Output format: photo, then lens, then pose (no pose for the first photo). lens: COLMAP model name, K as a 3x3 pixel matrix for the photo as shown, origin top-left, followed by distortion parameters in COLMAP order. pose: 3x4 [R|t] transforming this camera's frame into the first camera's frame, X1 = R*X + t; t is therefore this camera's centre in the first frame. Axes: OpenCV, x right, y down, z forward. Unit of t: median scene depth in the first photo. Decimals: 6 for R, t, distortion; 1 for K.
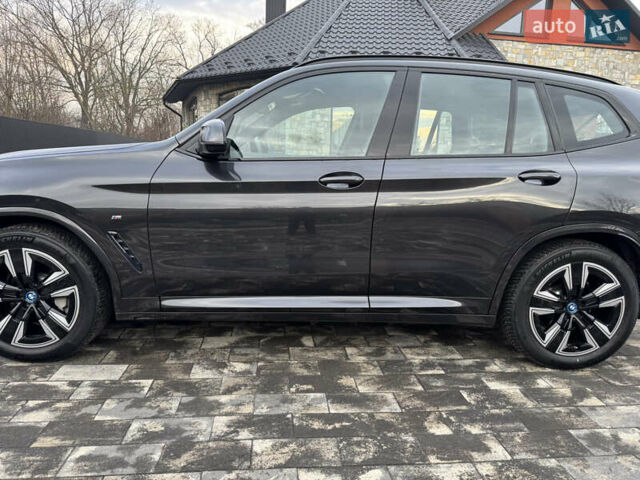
lens RADIAL K [[448.6, 0, 319.2], [0, 448.6, 248.5], [0, 0, 1]] dist [0.040528, -0.055150]
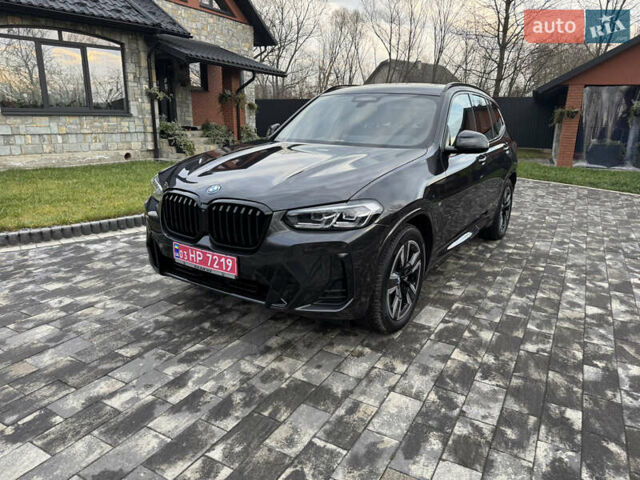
lens RADIAL K [[448.6, 0, 323.9], [0, 448.6, 240.8], [0, 0, 1]] dist [0.040528, -0.055150]
pose [[0.584265, -0.240157, 0.775215, -1.746552], [0.157993, 0.970596, 0.181609, -0.262769], [-0.796035, 0.016371, 0.605029, 0.418002]]
